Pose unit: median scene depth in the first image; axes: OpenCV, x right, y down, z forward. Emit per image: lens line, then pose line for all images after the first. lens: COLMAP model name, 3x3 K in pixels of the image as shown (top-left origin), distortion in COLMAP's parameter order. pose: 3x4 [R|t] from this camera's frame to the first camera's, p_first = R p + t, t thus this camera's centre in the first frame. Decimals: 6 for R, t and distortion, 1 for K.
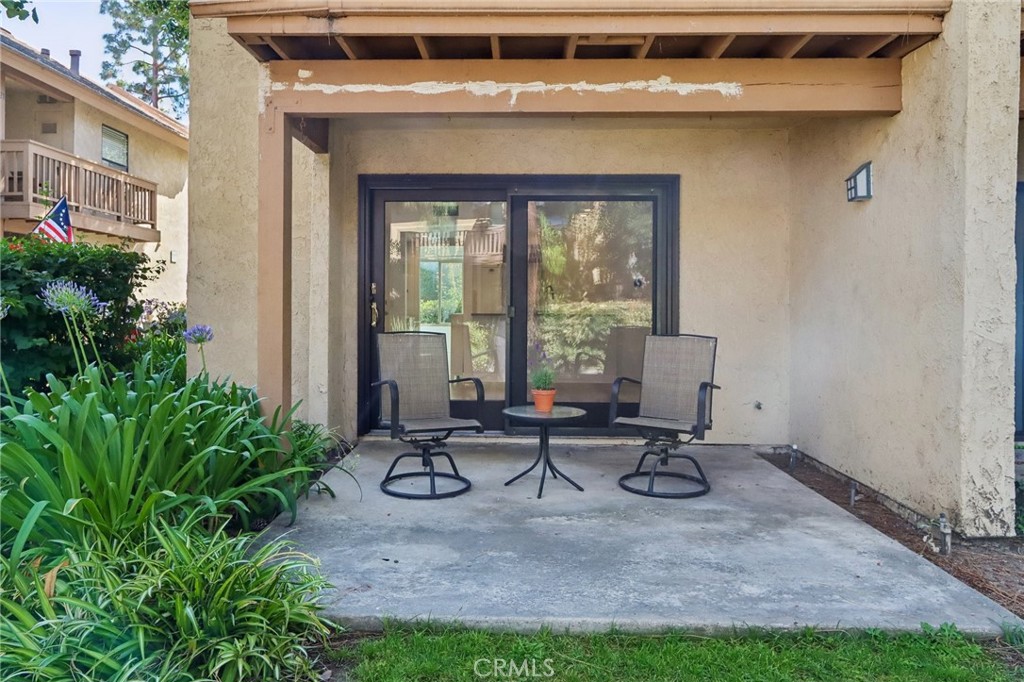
lens RADIAL K [[706.6, 0, 506.3], [0, 706.6, 306.7], [0, 0, 1]] dist [0.003164, 0.000160]
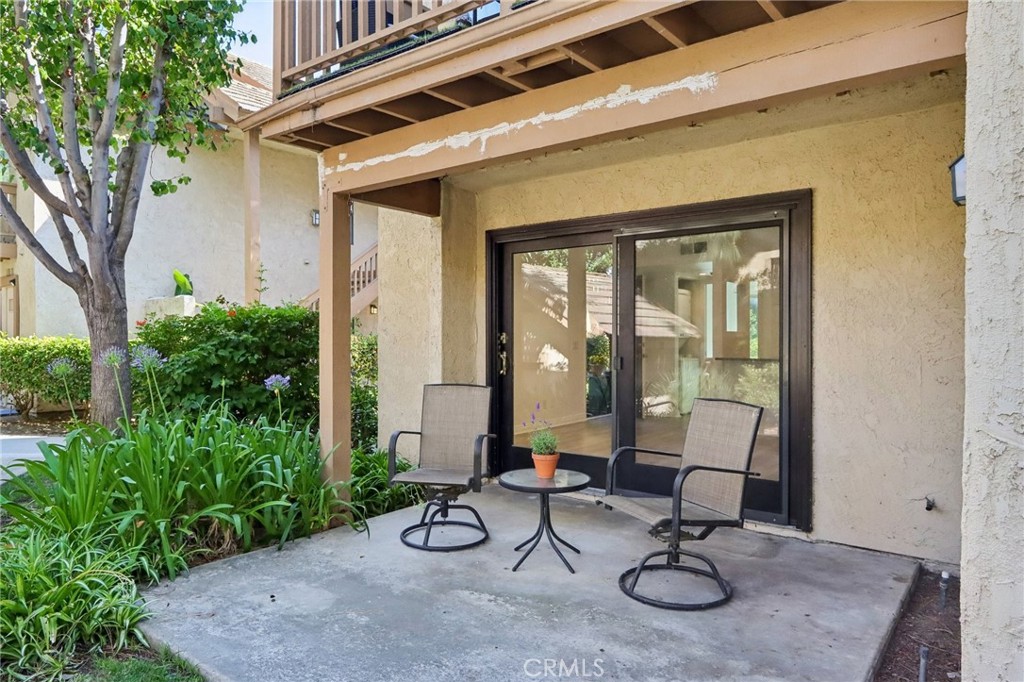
lens RADIAL K [[675.2, 0, 511.8], [0, 675.2, 340.0], [0, 0, 1]] dist [0.001595, 0.001524]
pose [[0.792233, -0.001858, -0.610216, 0.595935], [0.003382, 0.999993, 0.001345, -0.033808], [0.610210, -0.003129, 0.792234, 0.302460]]
